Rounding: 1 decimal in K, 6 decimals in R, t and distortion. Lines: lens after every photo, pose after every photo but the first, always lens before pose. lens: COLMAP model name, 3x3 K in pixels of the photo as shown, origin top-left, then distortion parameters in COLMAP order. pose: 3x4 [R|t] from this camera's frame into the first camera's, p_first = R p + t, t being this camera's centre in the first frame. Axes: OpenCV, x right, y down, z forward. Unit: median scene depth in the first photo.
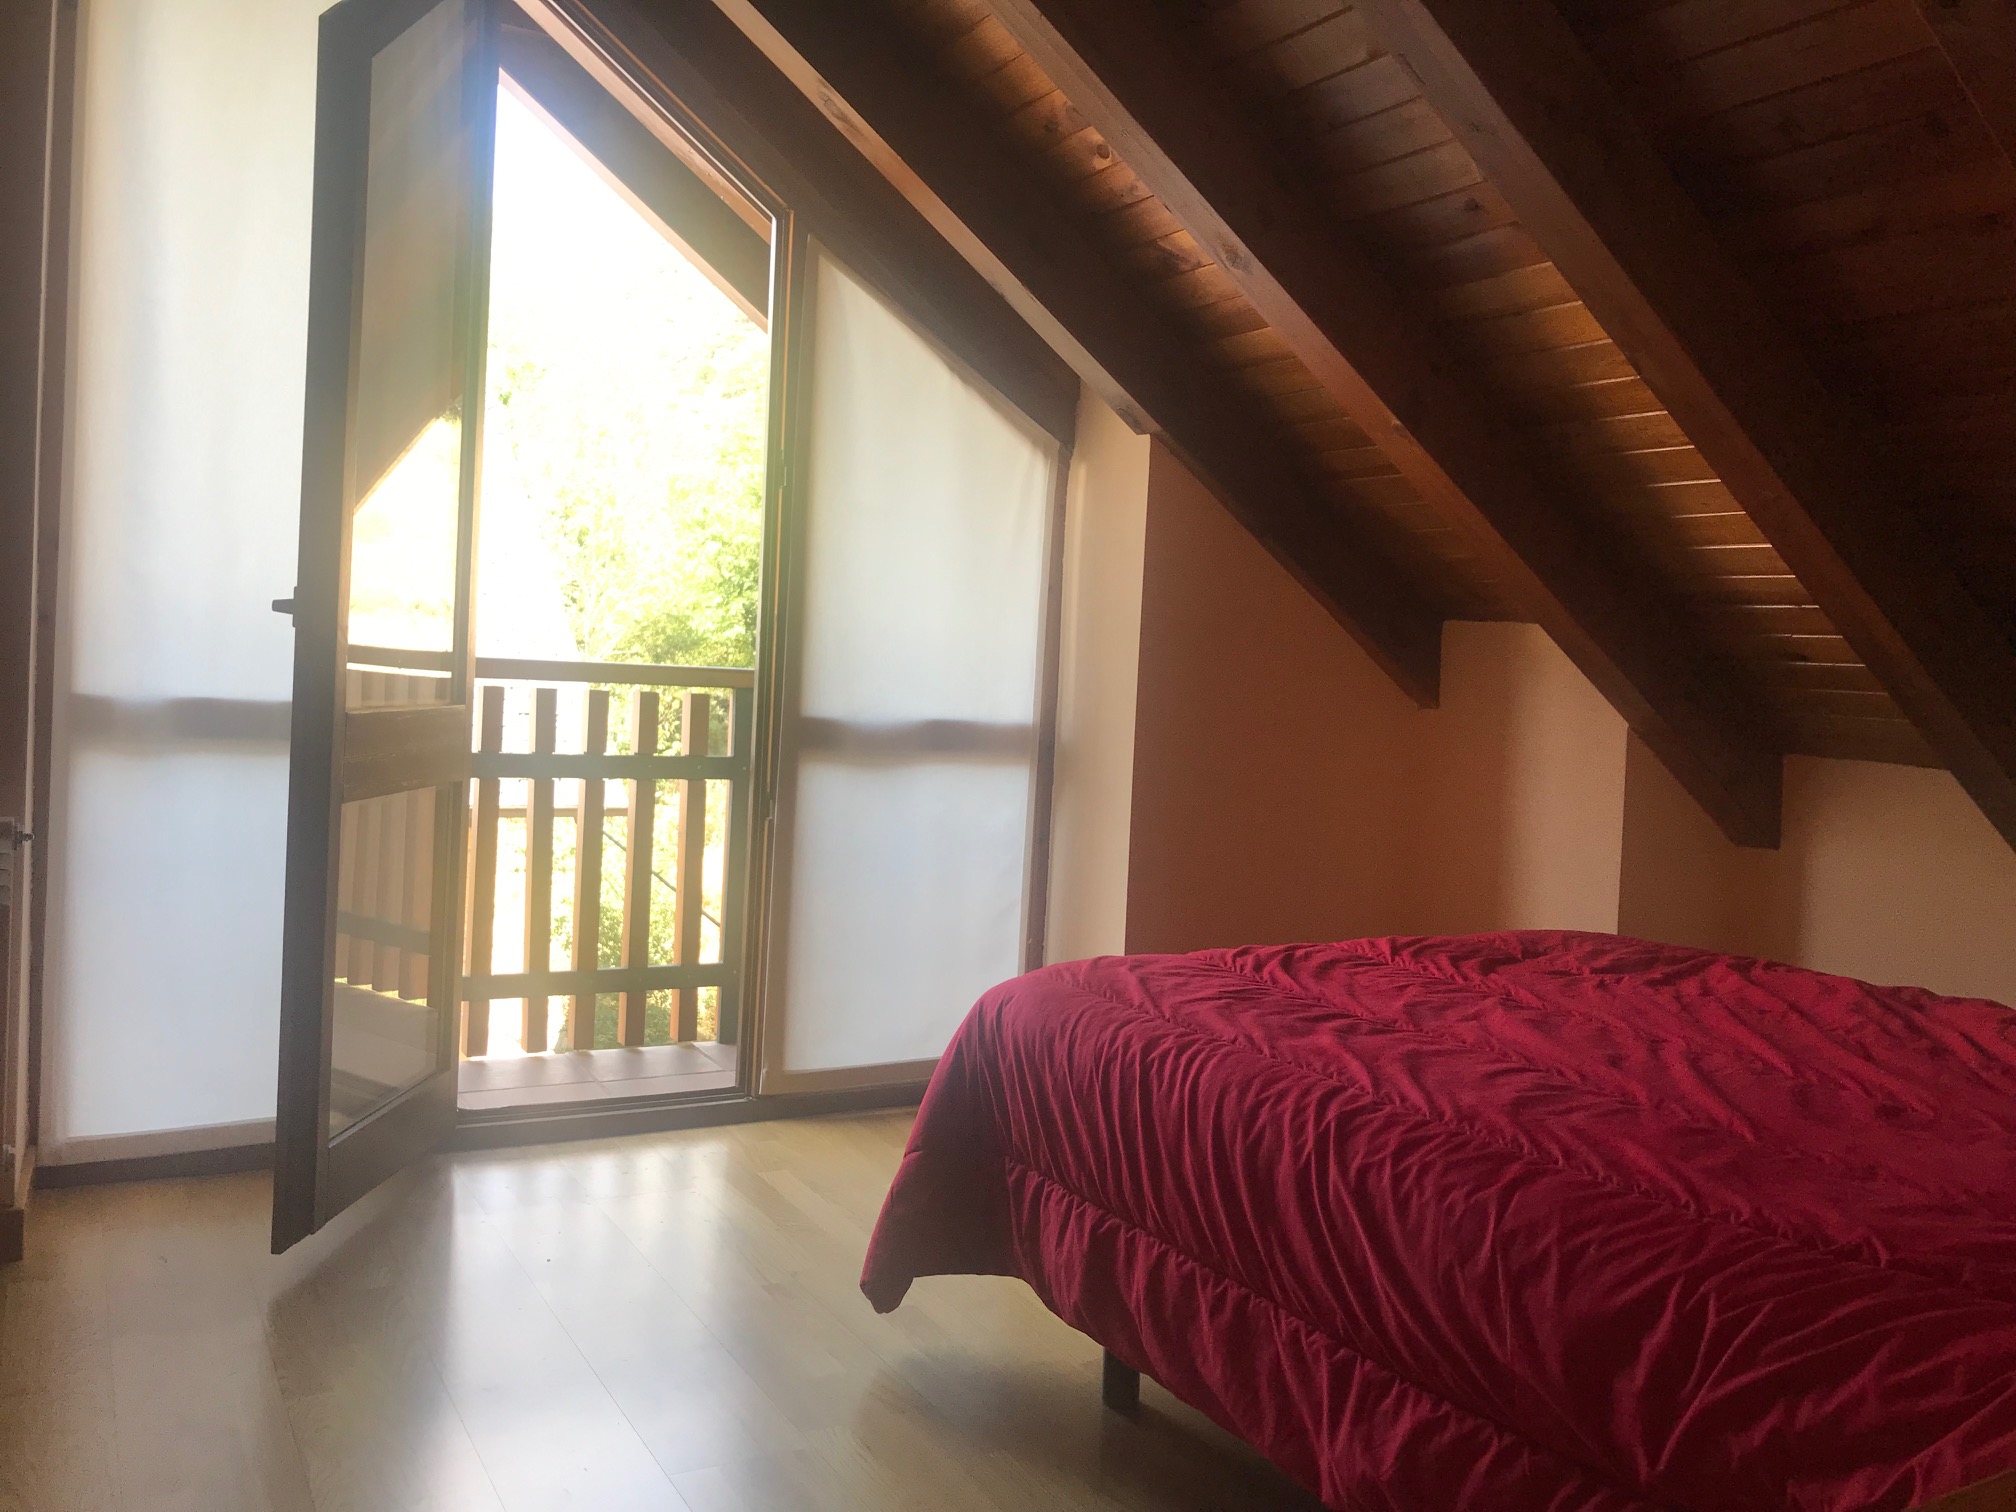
lens RADIAL K [[1624.4, 0, 1008.0], [0, 1624.4, 756.0], [0, 0, 1]] dist [0.004145, -0.005970]
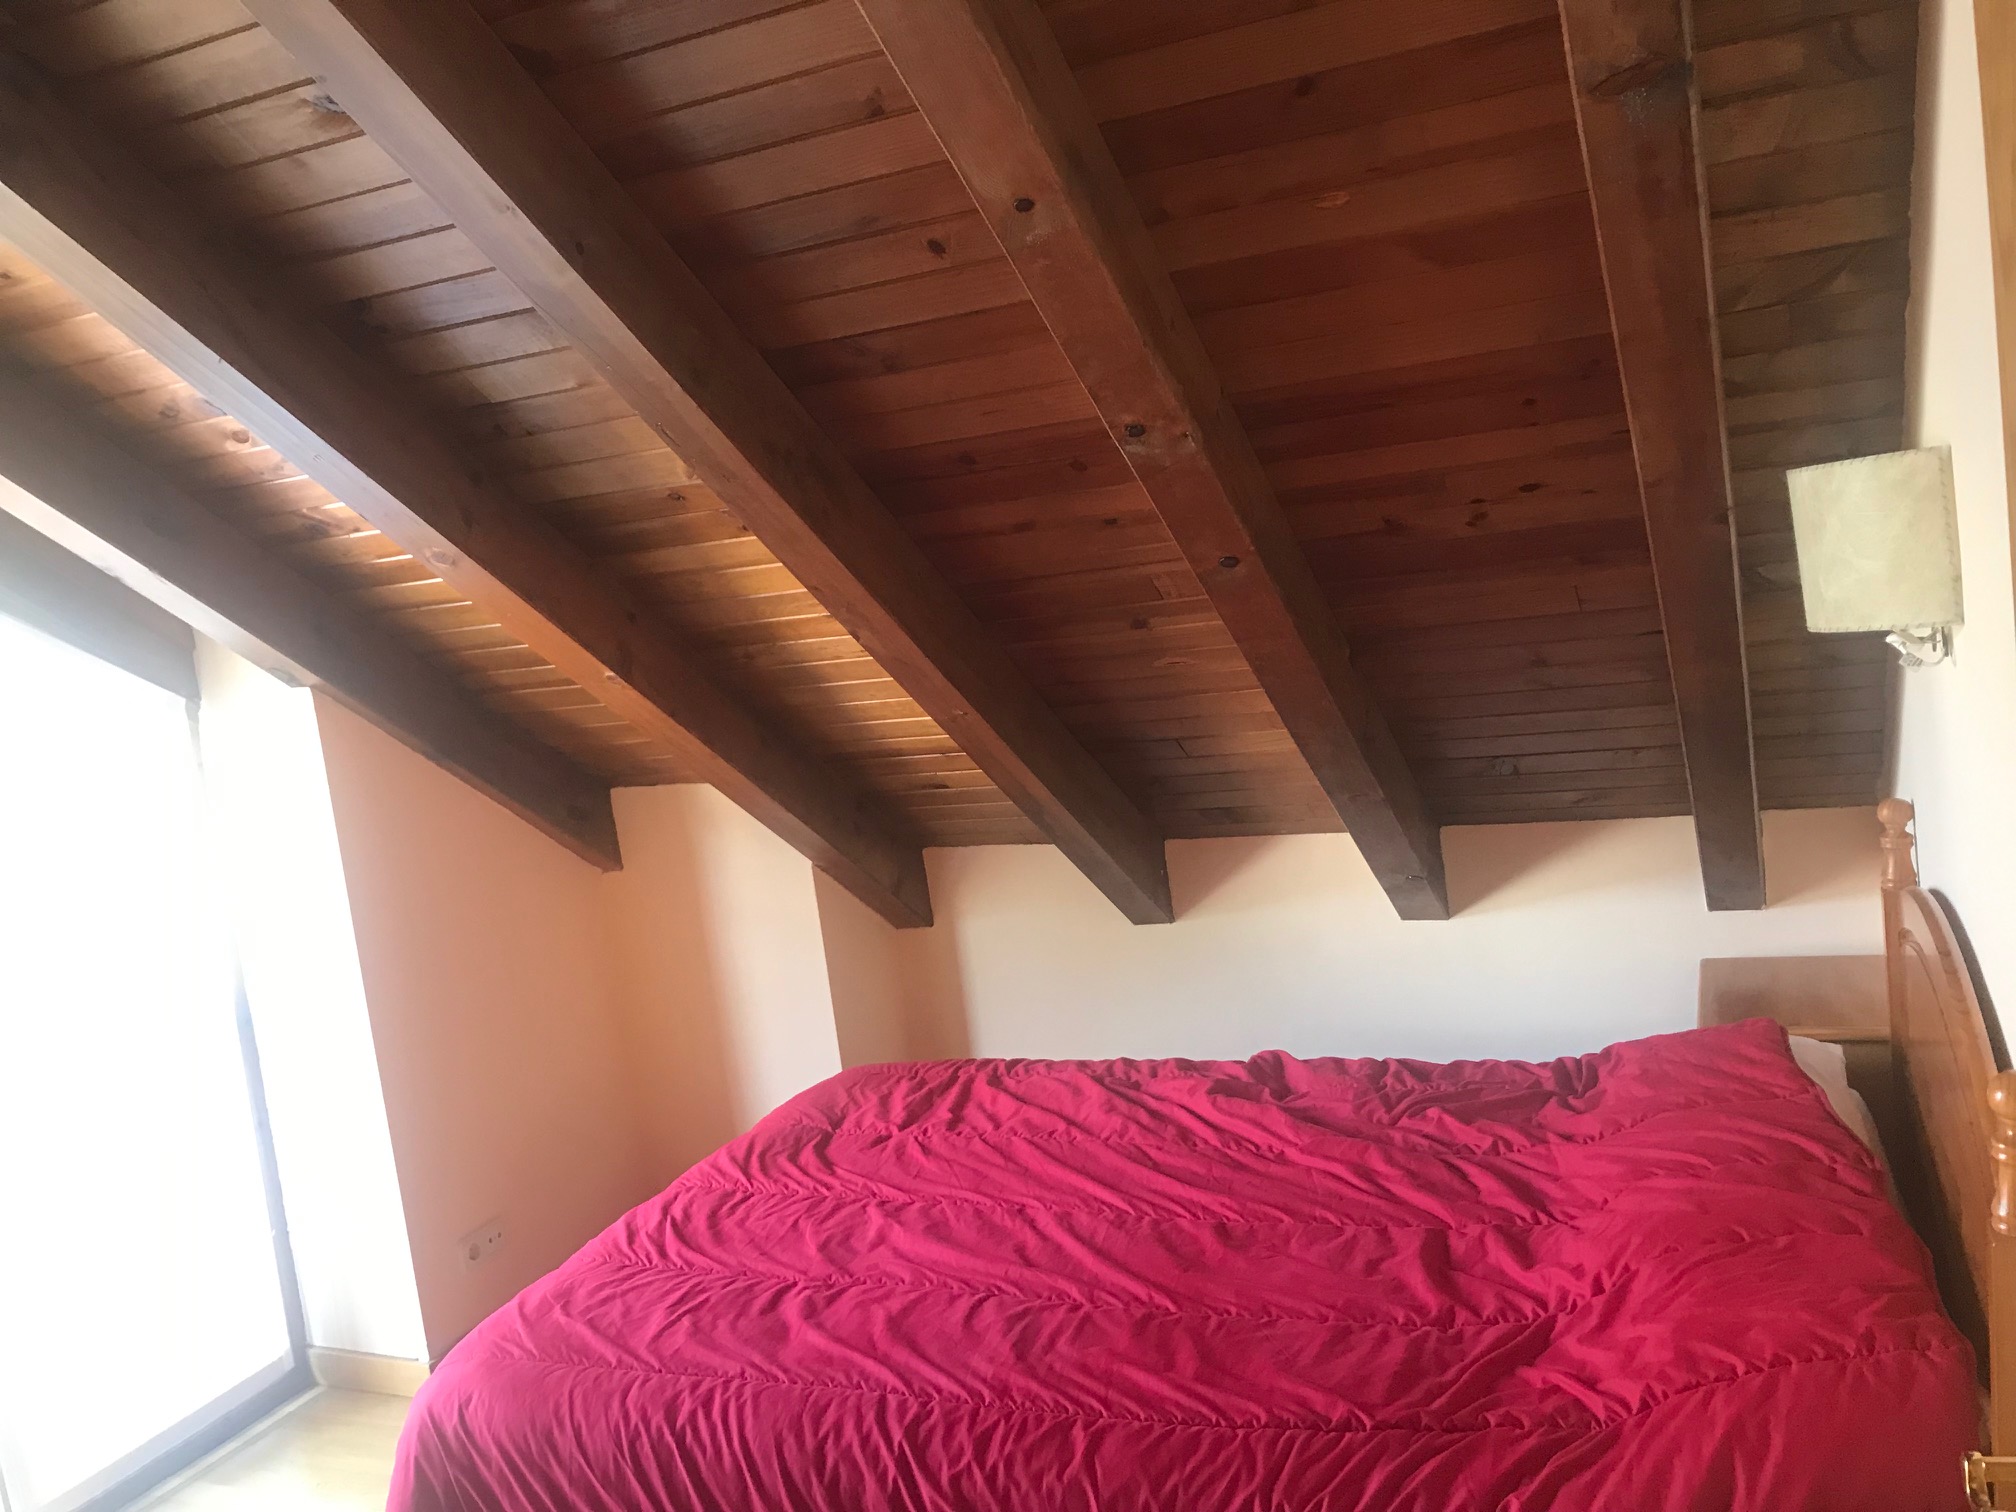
lens RADIAL K [[1624.4, 0, 1008.0], [0, 1624.4, 756.0], [0, 0, 1]] dist [0.004145, -0.005970]
pose [[0.793777, -0.209068, 0.571147, -0.232596], [0.201938, 0.976386, 0.076753, -0.252278], [-0.573706, 0.054411, 0.817252, -0.005058]]
